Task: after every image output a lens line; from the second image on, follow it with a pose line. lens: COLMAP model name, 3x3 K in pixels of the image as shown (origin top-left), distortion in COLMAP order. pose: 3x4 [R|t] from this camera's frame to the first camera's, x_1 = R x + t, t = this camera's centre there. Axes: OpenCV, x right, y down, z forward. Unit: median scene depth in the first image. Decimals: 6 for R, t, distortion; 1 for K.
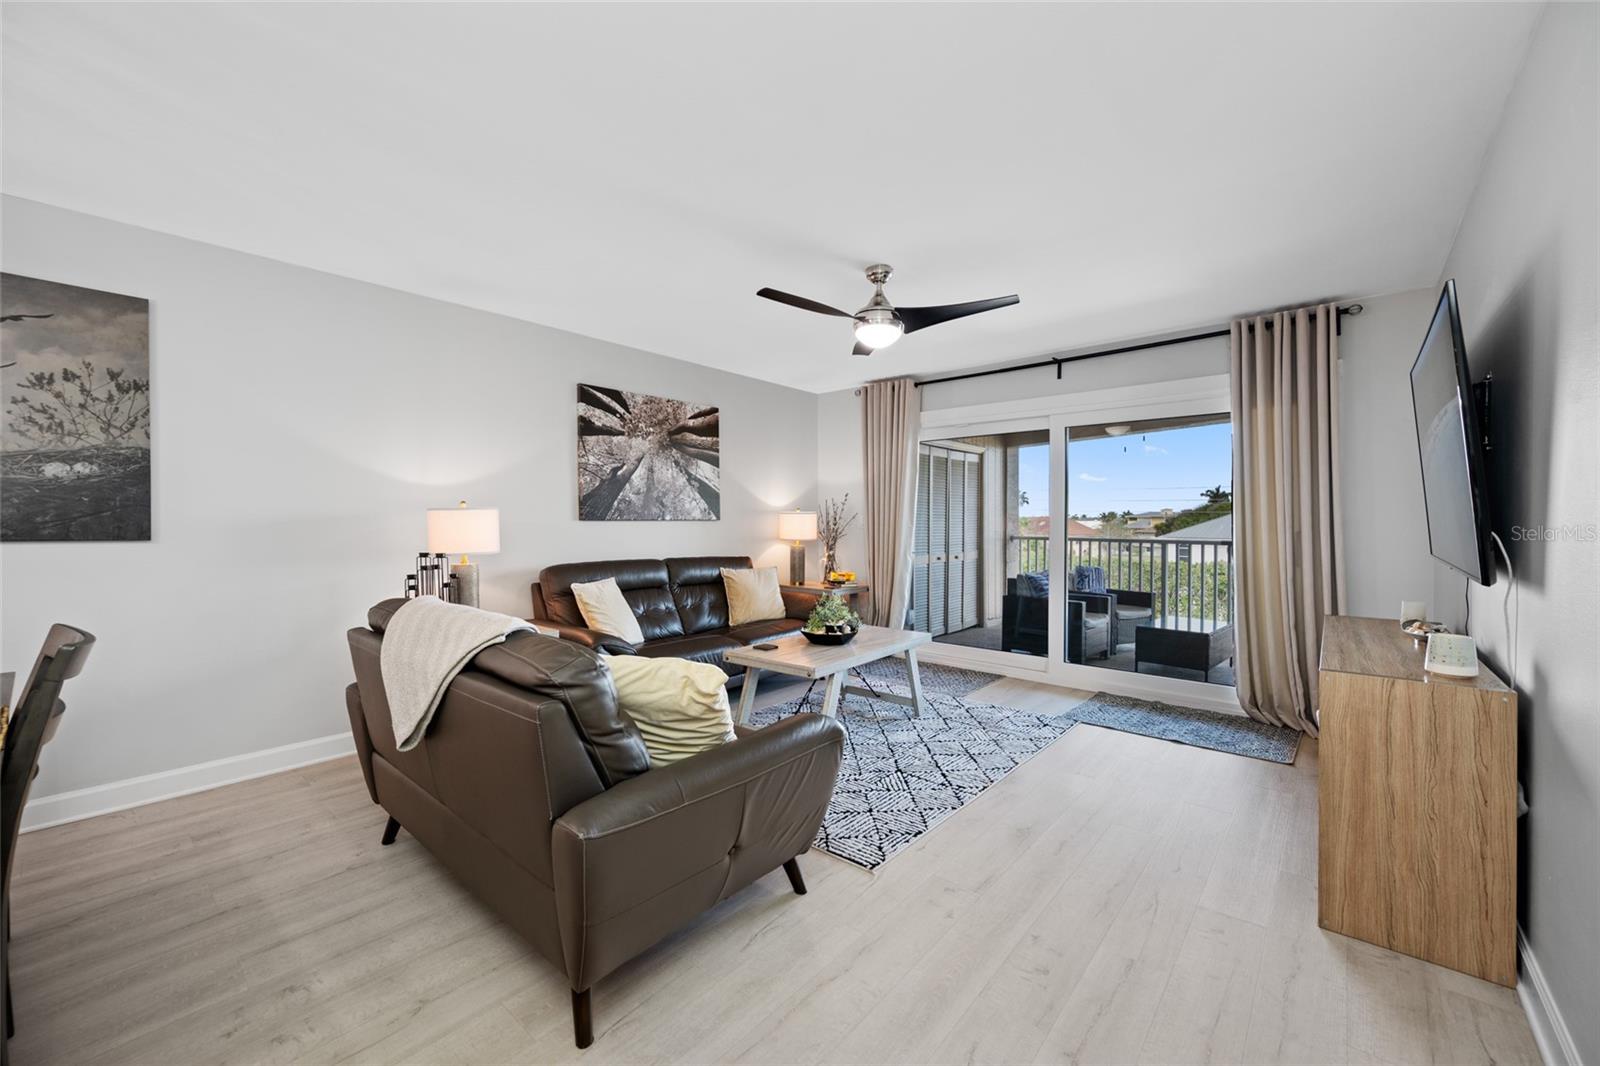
lens RADIAL K [[634.3, 0, 814.6], [0, 634.3, 521.7], [0, 0, 1]] dist [-0.000264, 0.000399]
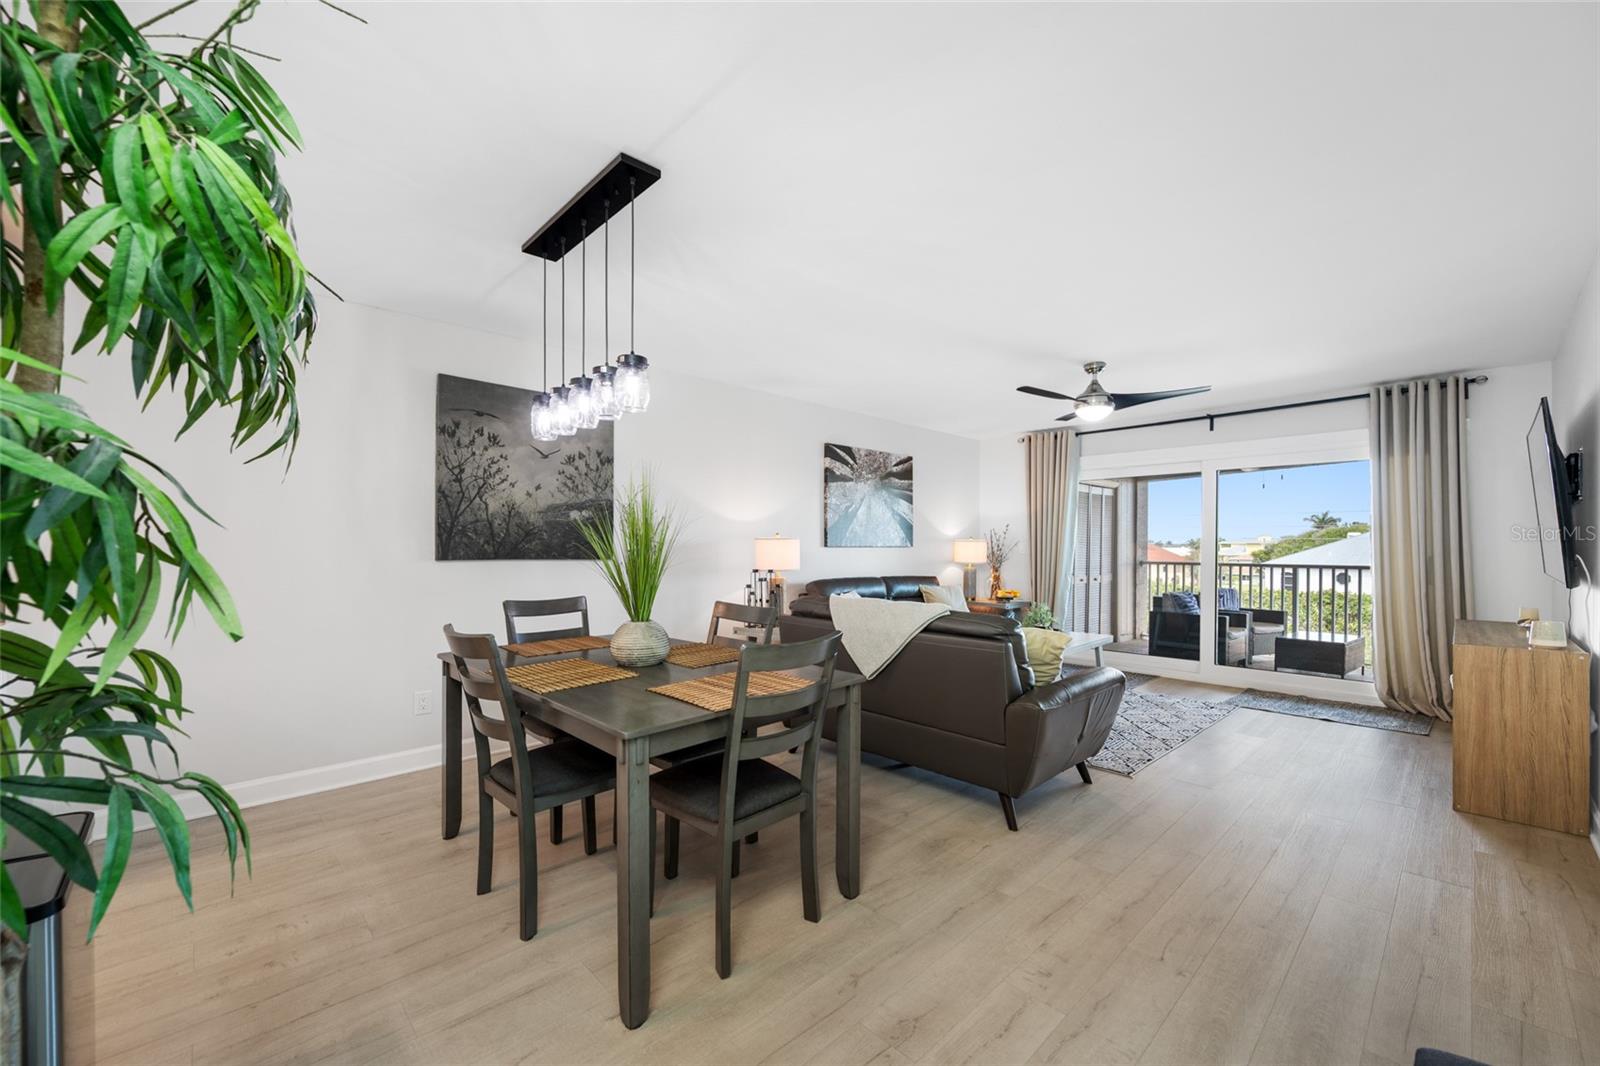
lens RADIAL K [[634.3, 0, 807.5], [0, 634.3, 546.7], [0, 0, 1]] dist [-0.000264, 0.000399]
pose [[0.993490, 0.001072, -0.113912, -0.307609], [-0.001331, 0.999997, -0.002193, 0.000700], [0.113909, 0.002330, 0.993488, -0.371972]]
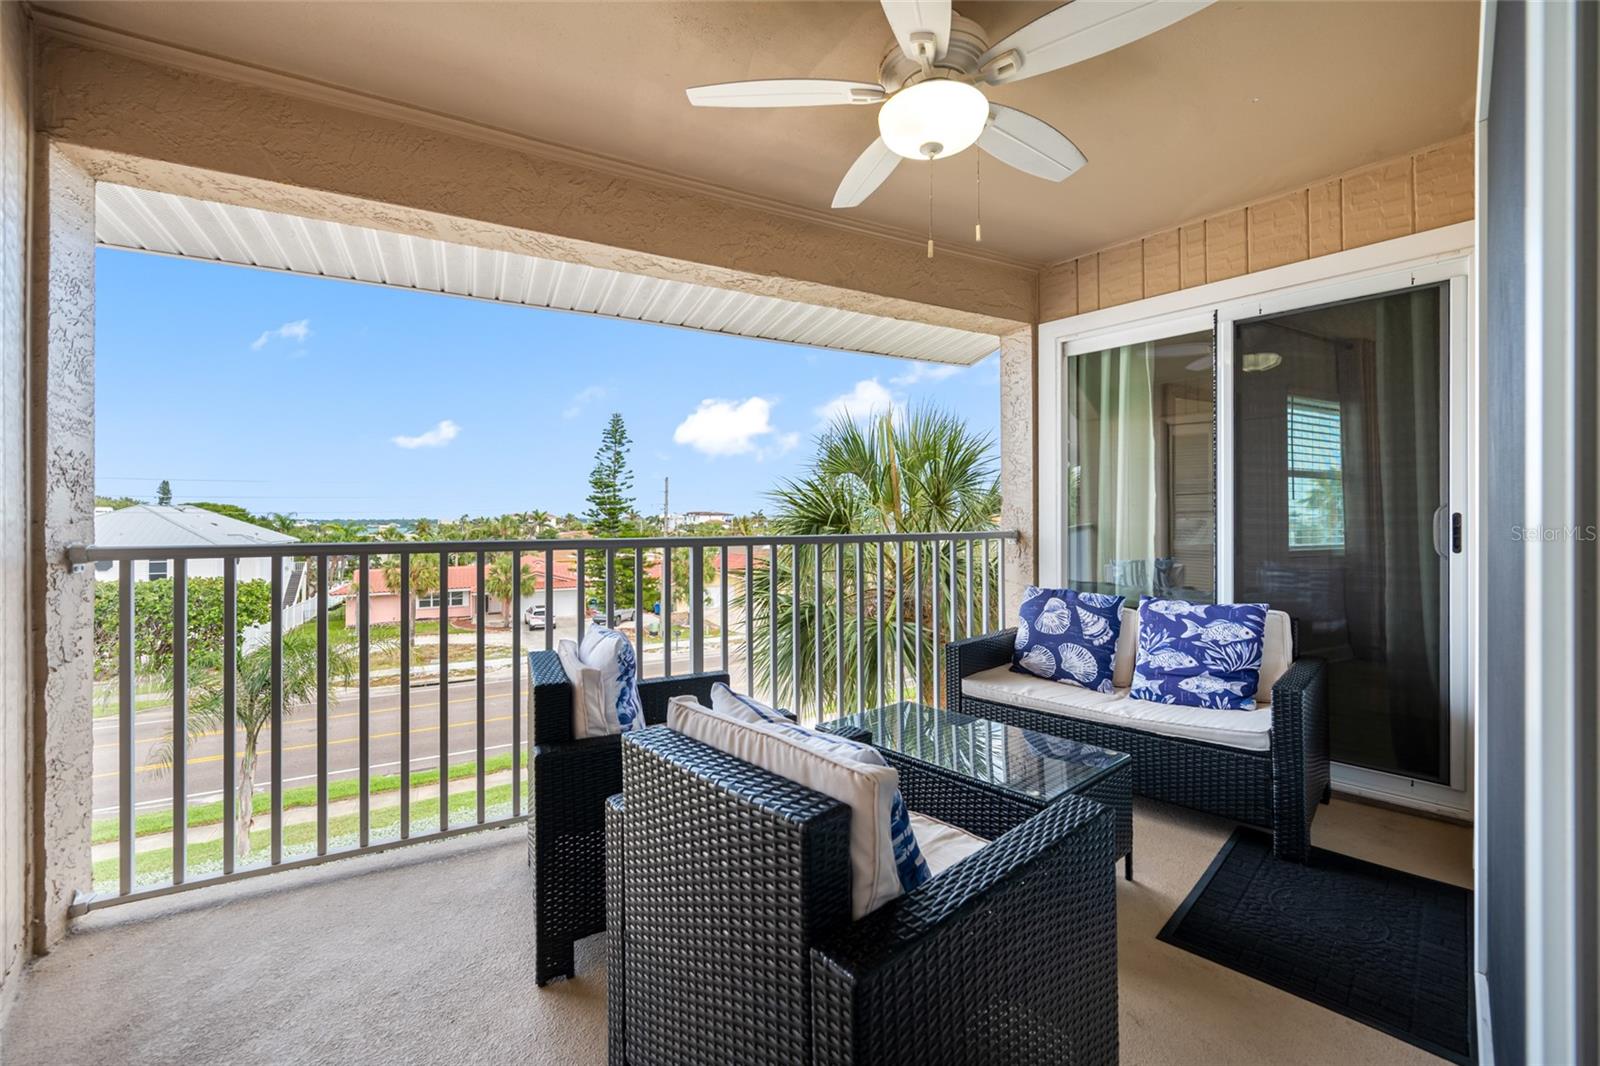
lens RADIAL K [[634.3, 0, 792.0], [0, 634.3, 517.5], [0, 0, 1]] dist [-0.000264, 0.000399]
pose [[0.105610, 0.008301, 0.994373, 0.216812], [0.007756, 0.999928, -0.009171, 0.032463], [-0.994377, 0.008681, 0.105538, 1.483070]]
